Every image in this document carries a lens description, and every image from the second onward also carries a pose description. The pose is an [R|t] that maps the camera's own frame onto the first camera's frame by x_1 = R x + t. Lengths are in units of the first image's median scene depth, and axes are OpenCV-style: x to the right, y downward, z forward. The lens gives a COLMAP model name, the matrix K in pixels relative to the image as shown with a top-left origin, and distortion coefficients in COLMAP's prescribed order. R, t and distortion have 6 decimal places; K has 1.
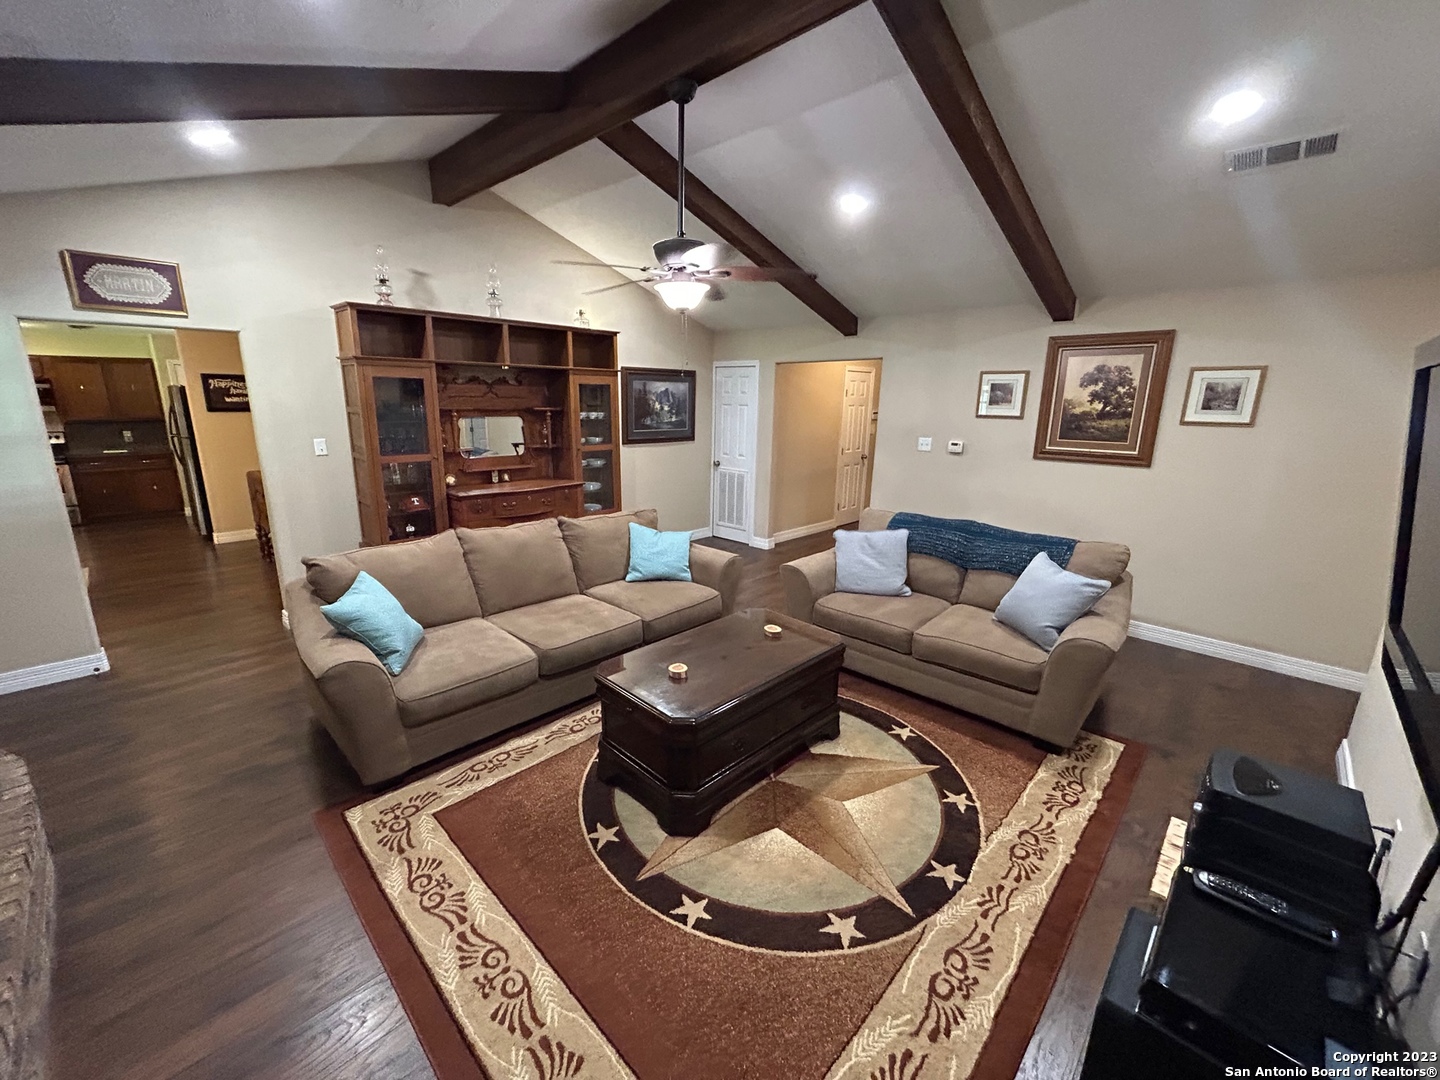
lens RADIAL K [[584.6, 0, 713.7], [0, 584.6, 537.4], [0, 0, 1]] dist [-0.000289, 0.001514]
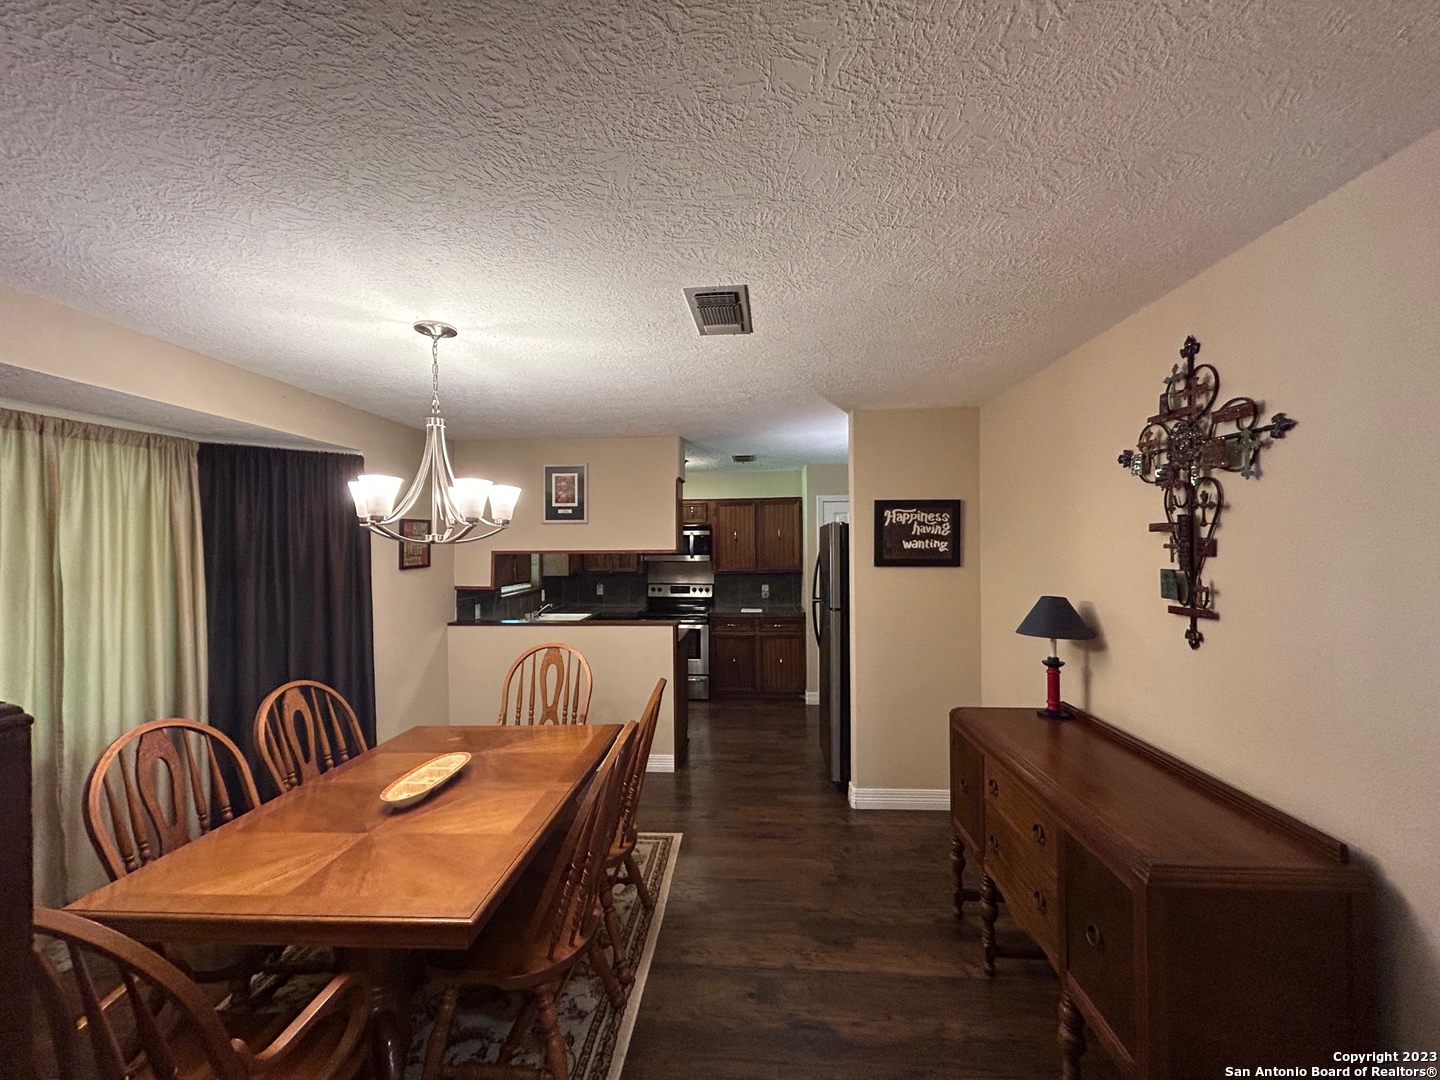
lens RADIAL K [[584.6, 0, 724.9], [0, 584.6, 543.1], [0, 0, 1]] dist [-0.000289, 0.001514]
pose [[0.663724, -0.012702, -0.747870, -0.996190], [-0.165030, 0.972729, -0.162982, -0.224252], [0.729545, 0.231596, 0.643527, 0.976970]]
